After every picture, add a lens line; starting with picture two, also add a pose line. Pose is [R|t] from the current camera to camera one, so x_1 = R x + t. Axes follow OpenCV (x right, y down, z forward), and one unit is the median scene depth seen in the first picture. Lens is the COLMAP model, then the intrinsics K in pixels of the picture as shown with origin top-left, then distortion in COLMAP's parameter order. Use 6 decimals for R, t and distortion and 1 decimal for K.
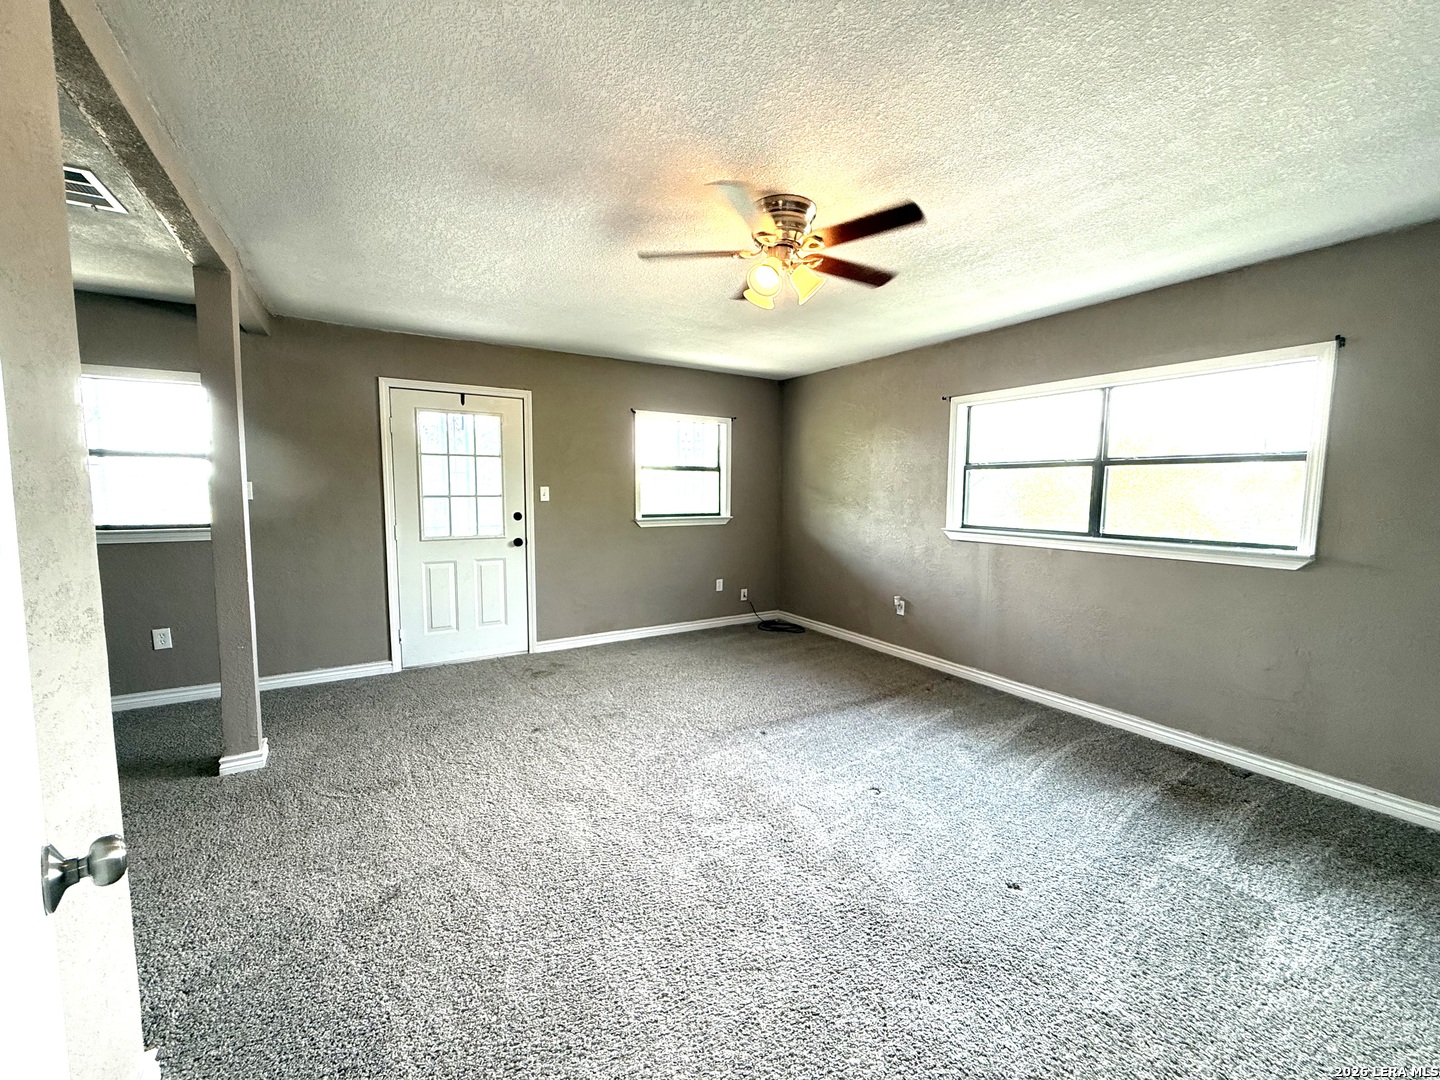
lens RADIAL K [[576.1, 0, 715.7], [0, 576.1, 541.7], [0, 0, 1]] dist [-0.000231, 0.000618]
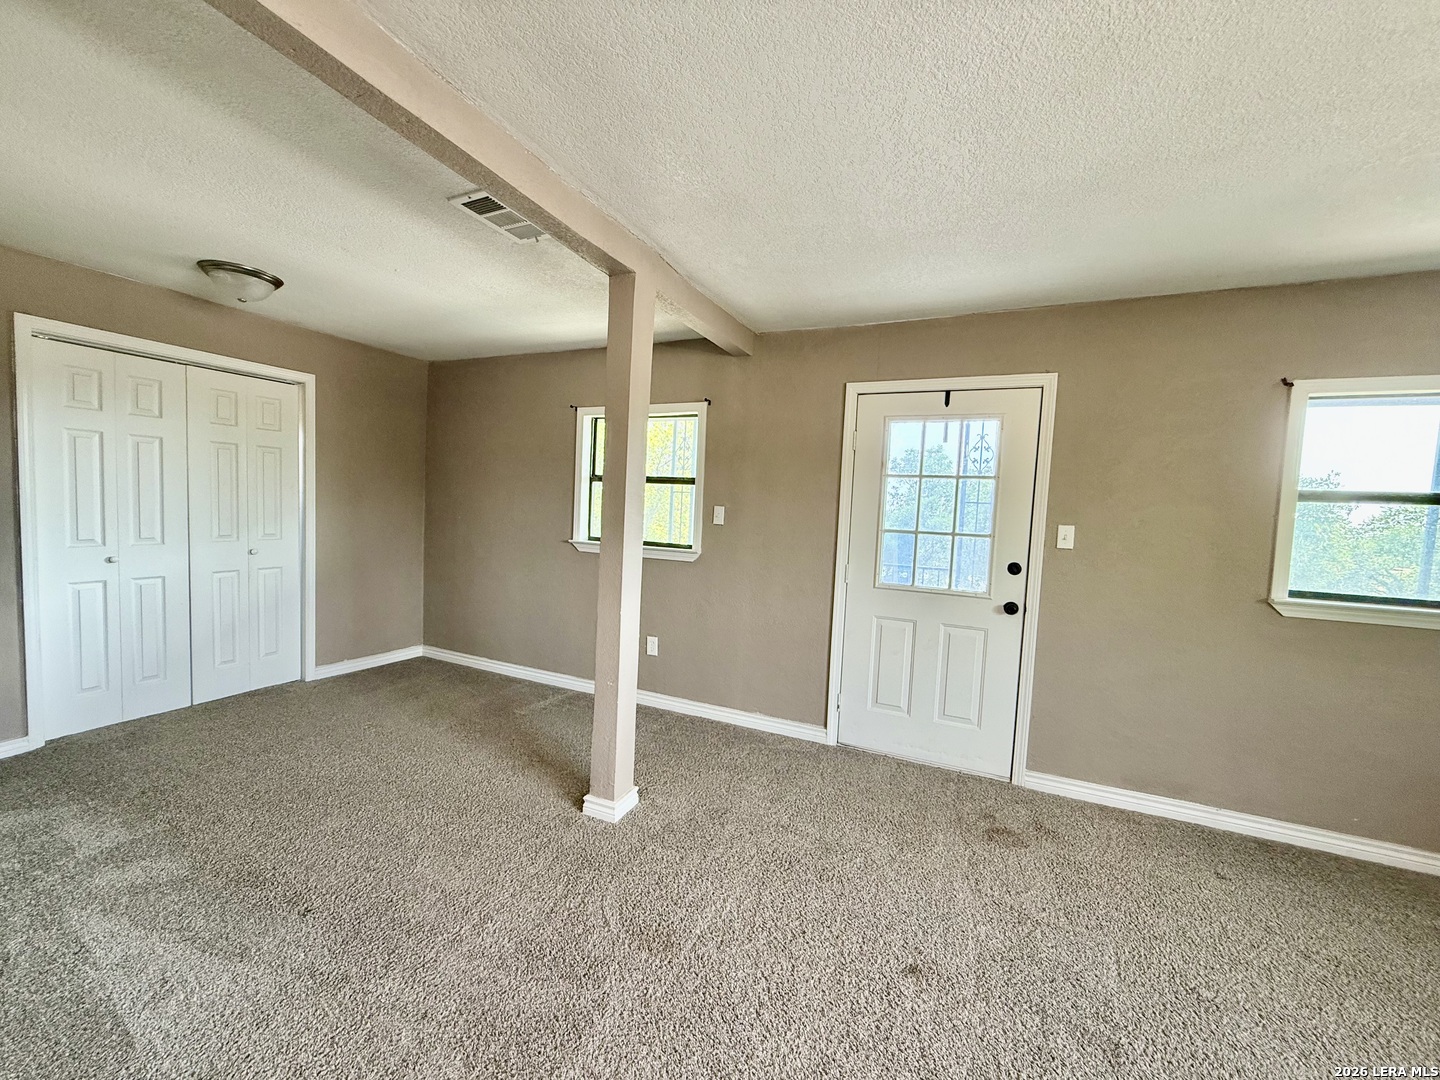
lens RADIAL K [[572.5, 0, 714.4], [0, 572.5, 542.5], [0, 0, 1]] dist [0.000153, 0.000252]
pose [[0.557232, 0.069741, -0.827423, -0.000013], [-0.118952, 0.992894, 0.003580, -0.036702], [0.821792, 0.096429, 0.561568, 0.368627]]
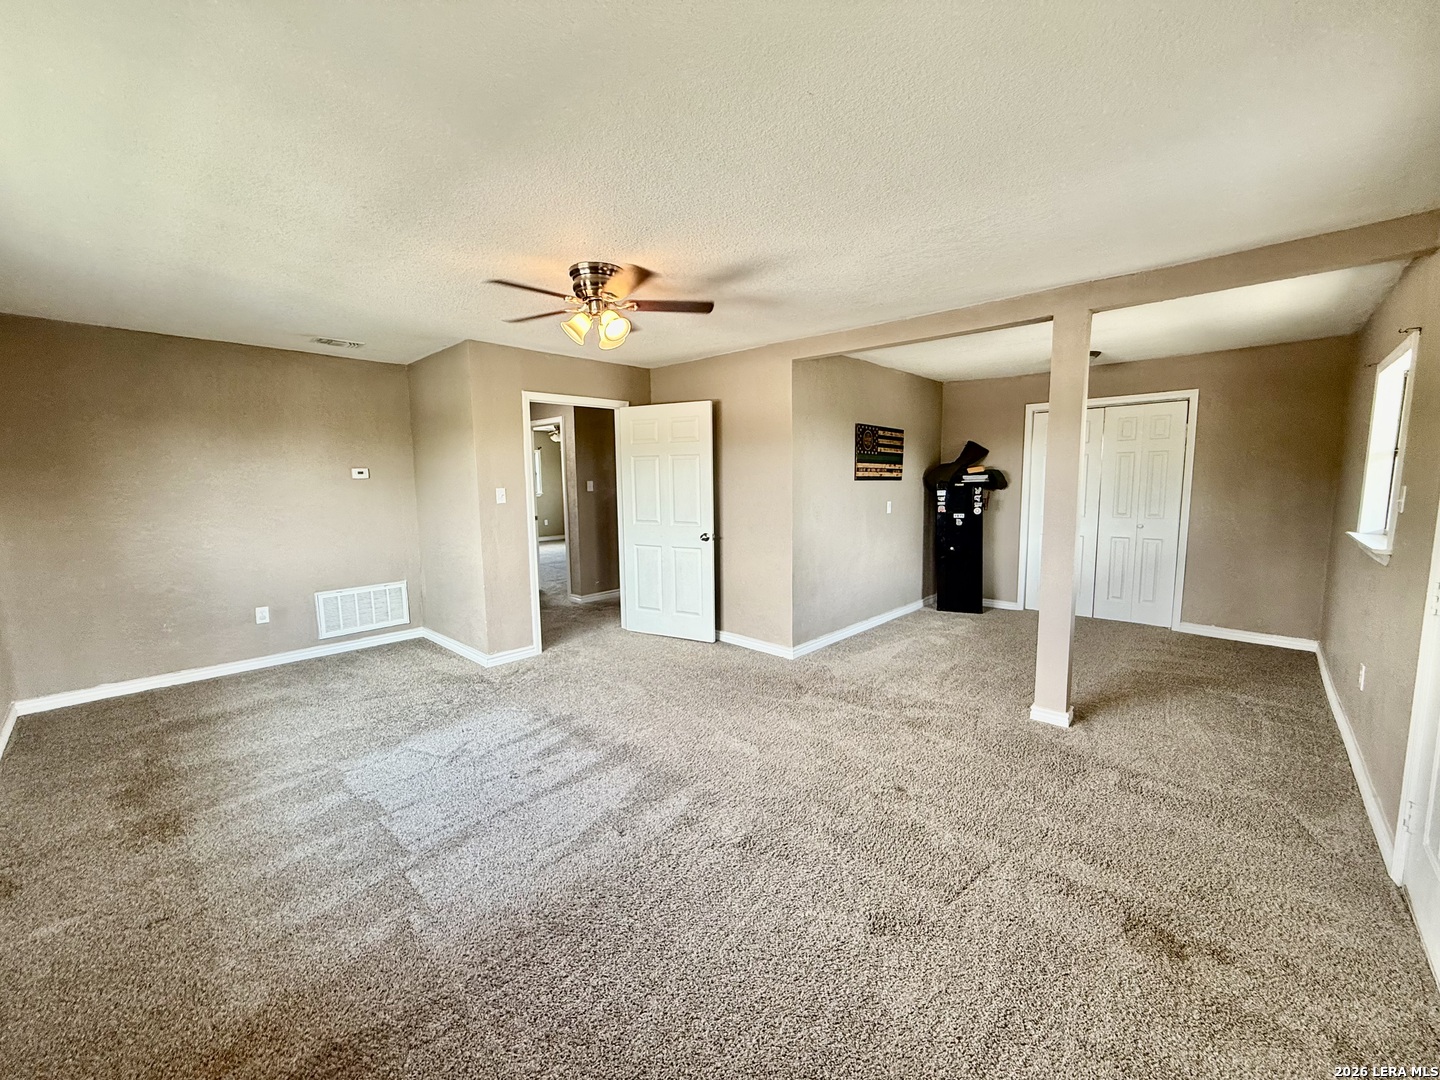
lens RADIAL K [[576.1, 0, 715.7], [0, 576.1, 541.7], [0, 0, 1]] dist [-0.000231, 0.000618]
pose [[-0.964034, 0.031469, -0.263909, 0.107526], [-0.022509, 0.979732, 0.199046, -0.127791], [0.264823, 0.197828, -0.943786, 1.186155]]
